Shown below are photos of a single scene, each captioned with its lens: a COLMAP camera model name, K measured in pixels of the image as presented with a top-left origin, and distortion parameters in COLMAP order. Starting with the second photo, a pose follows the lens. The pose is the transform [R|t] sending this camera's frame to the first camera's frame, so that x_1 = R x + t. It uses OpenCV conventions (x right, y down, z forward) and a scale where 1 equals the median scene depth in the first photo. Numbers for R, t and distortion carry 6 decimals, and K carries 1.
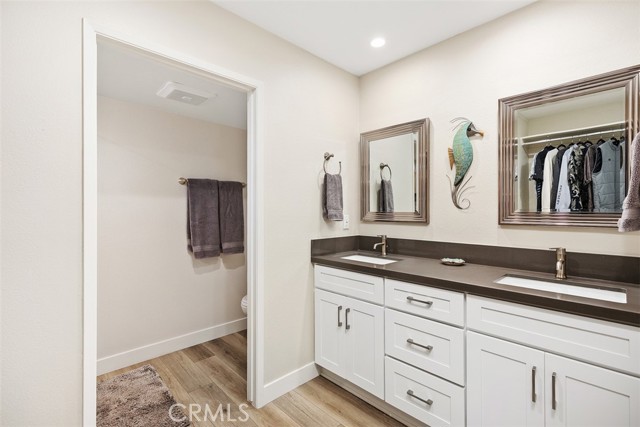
lens RADIAL K [[287.8, 0, 320.7], [0, 287.8, 213.1], [0, 0, 1]] dist [0.005734, 0.000176]
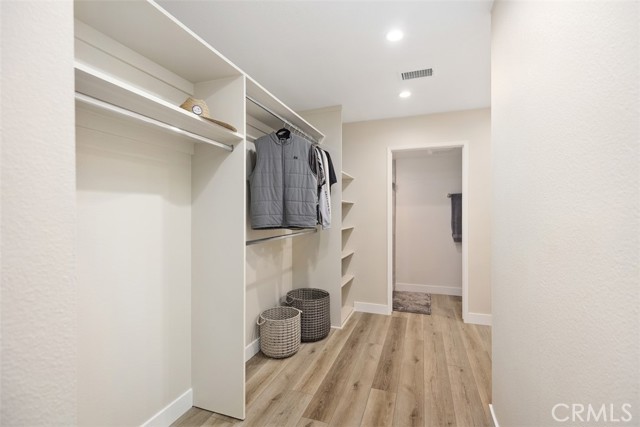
lens RADIAL K [[287.8, 0, 320.1], [0, 287.8, 213.0], [0, 0, 1]] dist [0.005734, 0.000176]
pose [[0.446144, 0.005265, -0.894946, 0.981045], [-0.004857, 0.999982, 0.003462, -0.014836], [0.894948, 0.002802, 0.446162, -0.612528]]
